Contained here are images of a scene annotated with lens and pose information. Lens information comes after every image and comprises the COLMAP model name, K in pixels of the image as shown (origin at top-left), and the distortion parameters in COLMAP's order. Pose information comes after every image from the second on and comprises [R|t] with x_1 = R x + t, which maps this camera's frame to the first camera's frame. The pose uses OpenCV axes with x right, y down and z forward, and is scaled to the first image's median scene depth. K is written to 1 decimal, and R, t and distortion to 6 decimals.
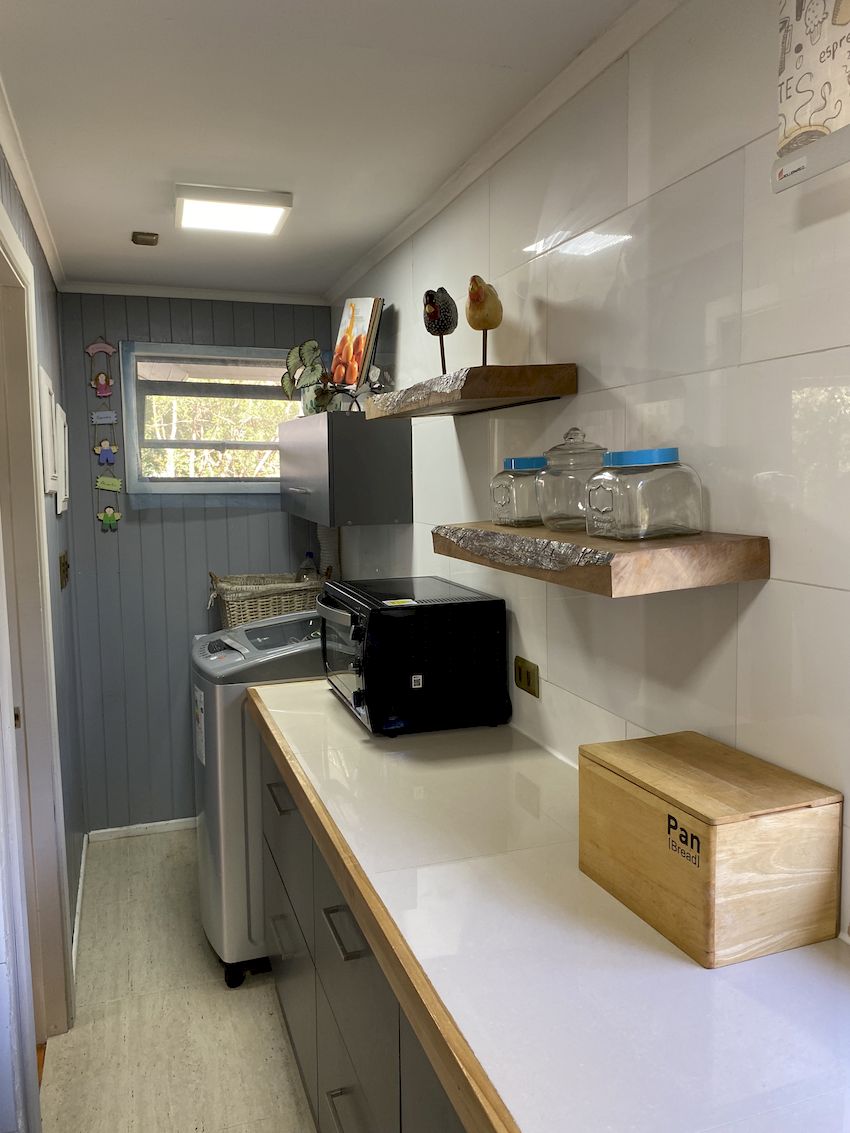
lens RADIAL K [[862.5, 0, 422.4], [0, 862.5, 554.7], [0, 0, 1]] dist [0.054262, -0.053701]
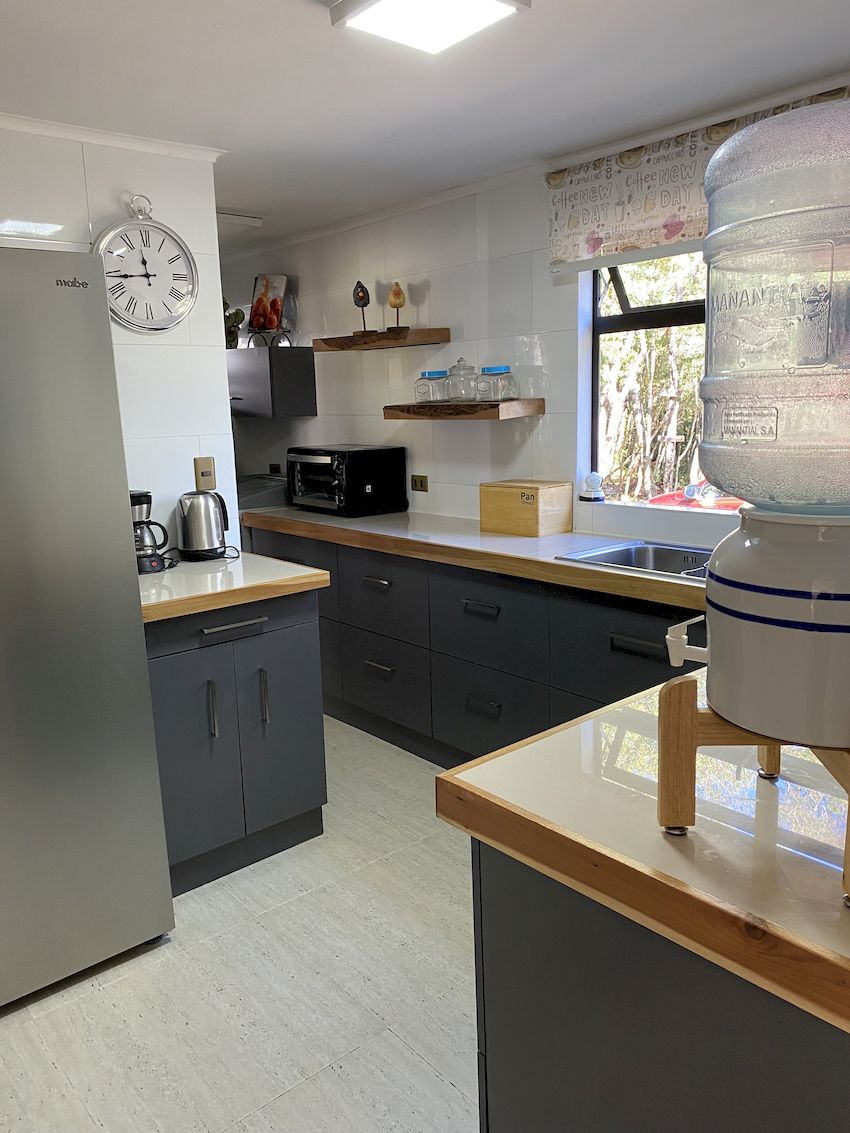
lens RADIAL K [[862.5, 0, 424.5], [0, 862.5, 572.0], [0, 0, 1]] dist [0.054262, -0.053701]
pose [[0.931983, -0.081809, 0.353149, -0.909887], [0.048344, 0.993549, 0.102580, 0.213637], [-0.359263, -0.078530, 0.929927, -1.366325]]
